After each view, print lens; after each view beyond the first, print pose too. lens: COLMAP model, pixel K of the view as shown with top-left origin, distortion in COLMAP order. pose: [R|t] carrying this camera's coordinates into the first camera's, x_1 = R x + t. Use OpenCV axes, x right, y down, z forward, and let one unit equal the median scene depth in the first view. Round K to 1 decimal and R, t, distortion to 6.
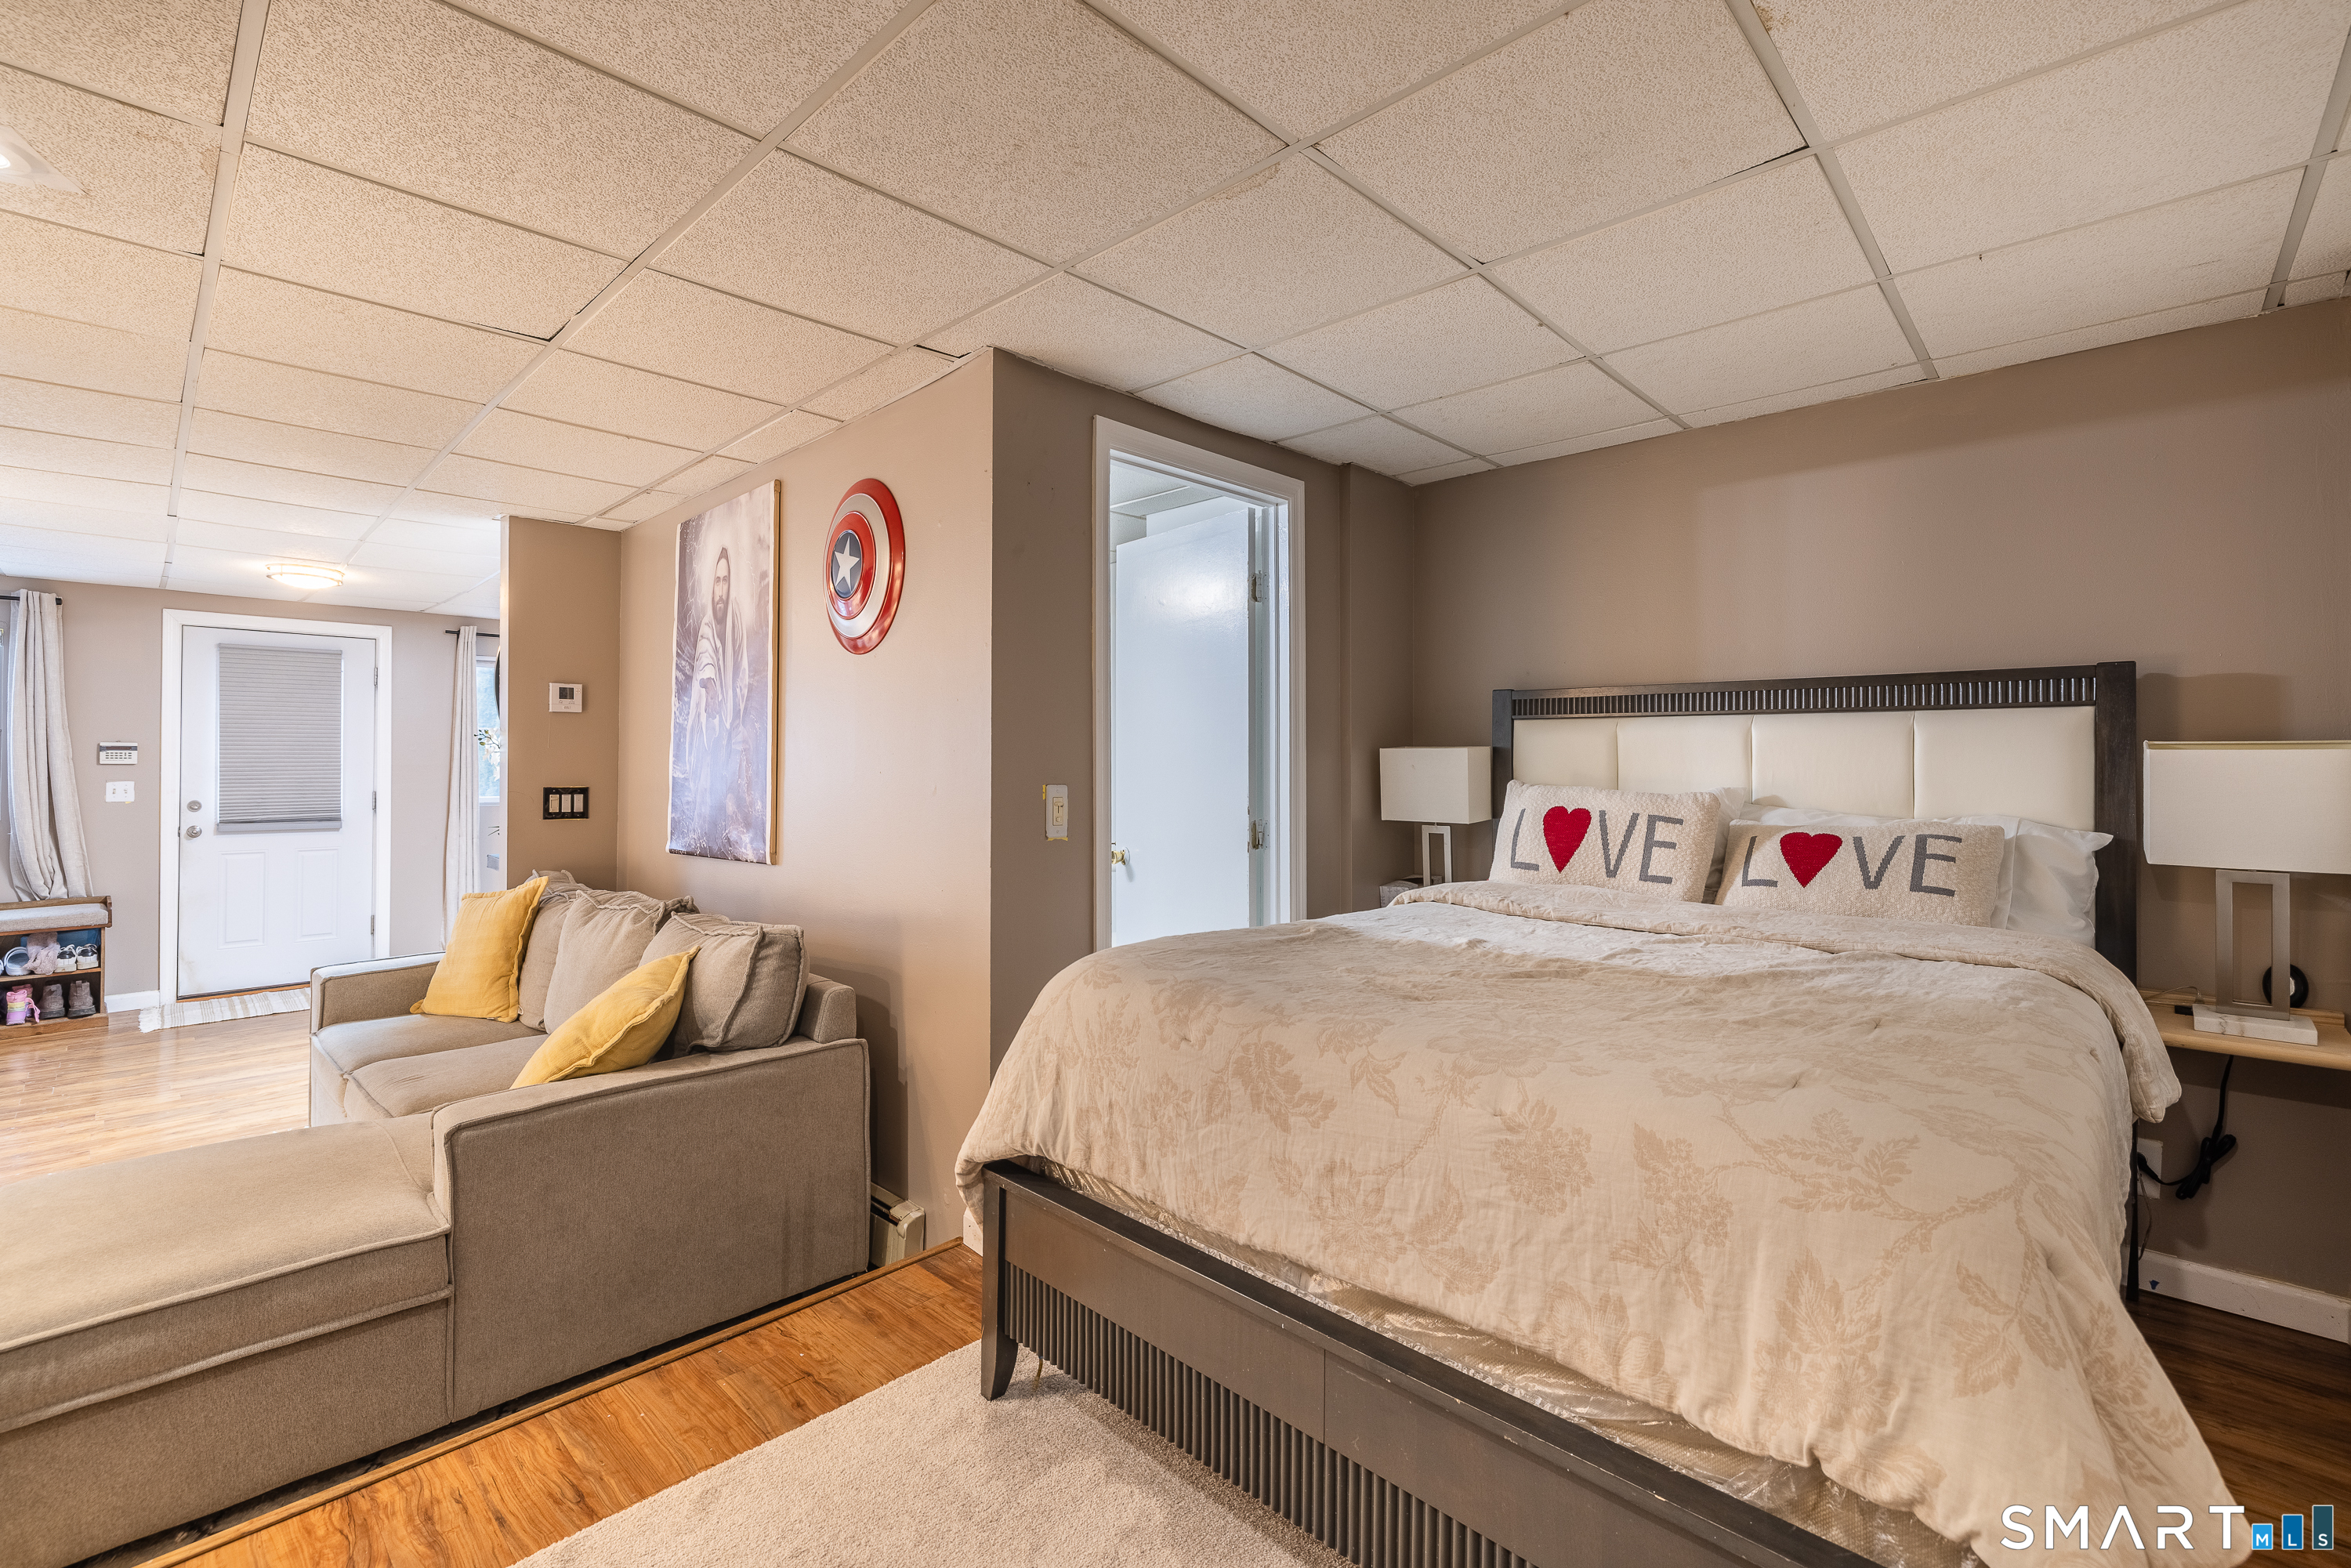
lens RADIAL K [[1023.7, 0, 1204.8], [0, 1023.7, 756.8], [0, 0, 1]] dist [0.001061, 0.000115]
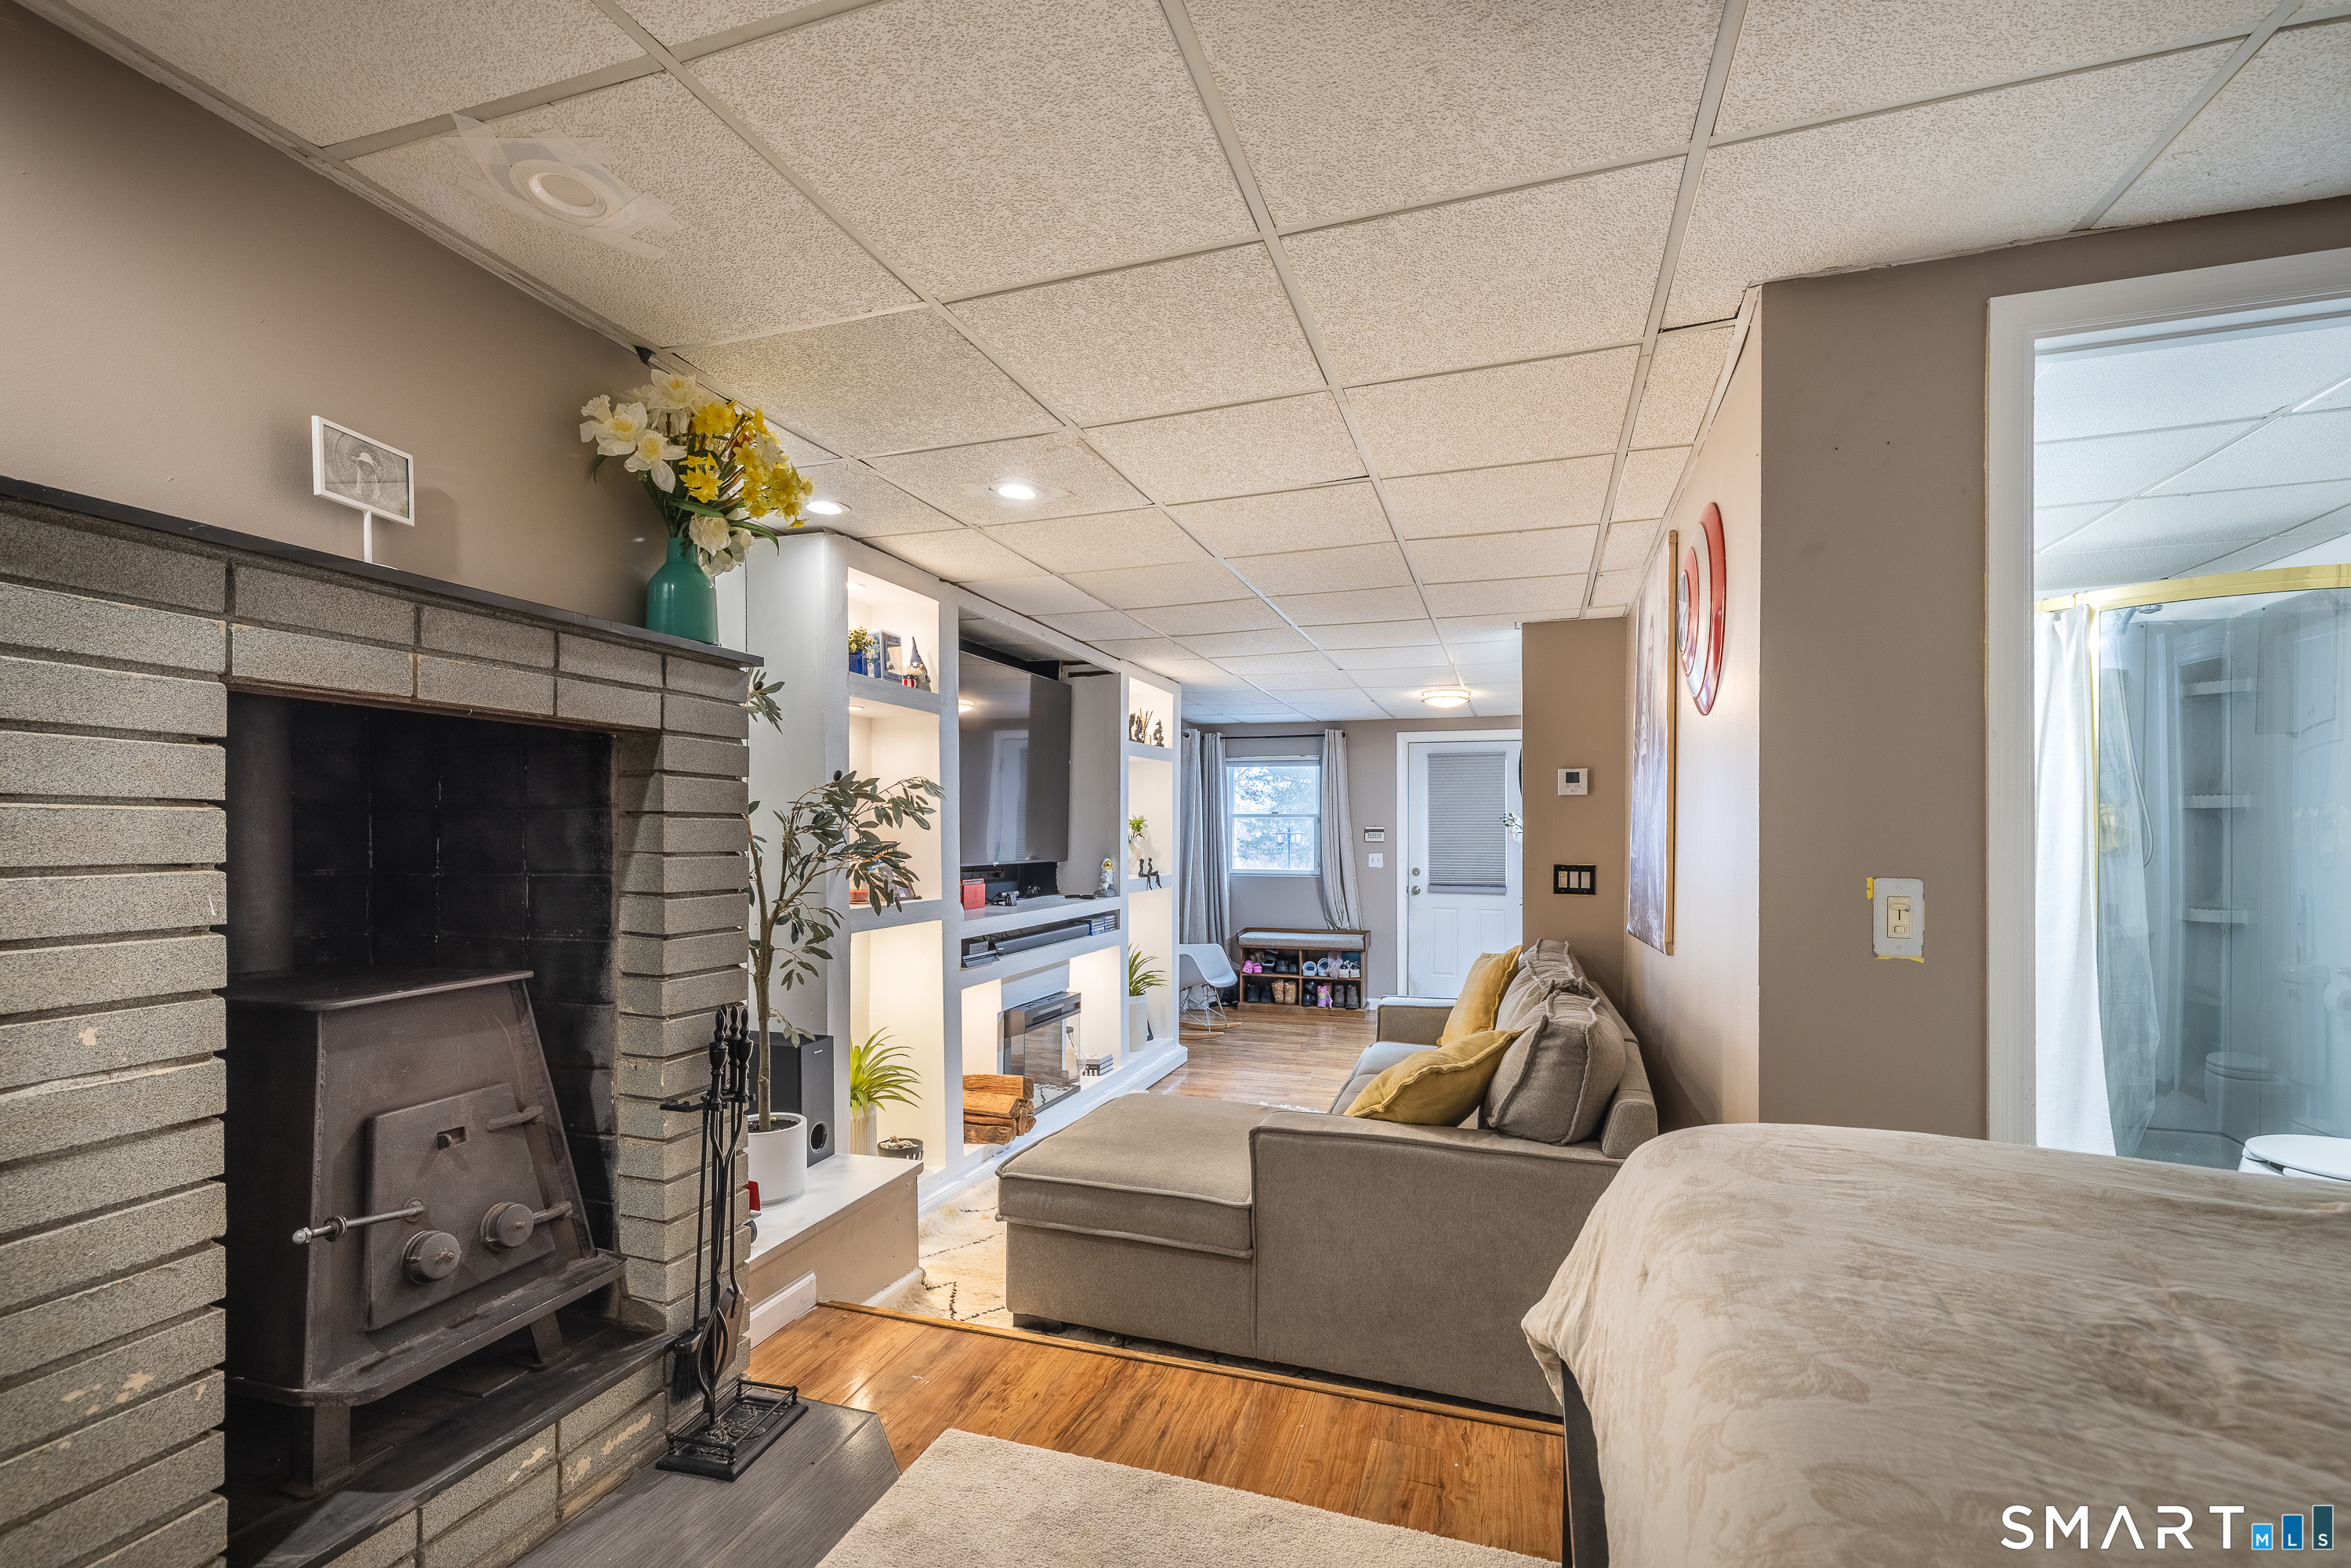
lens RADIAL K [[1038.0, 0, 1272.3], [0, 1038.0, 842.7], [0, 0, 1]] dist [-0.001274, 0.000108]
pose [[0.411114, 0.005599, -0.911567, 0.311215], [-0.000438, 0.999982, 0.005945, 0.000016], [0.911584, -0.002045, 0.411109, 0.340201]]
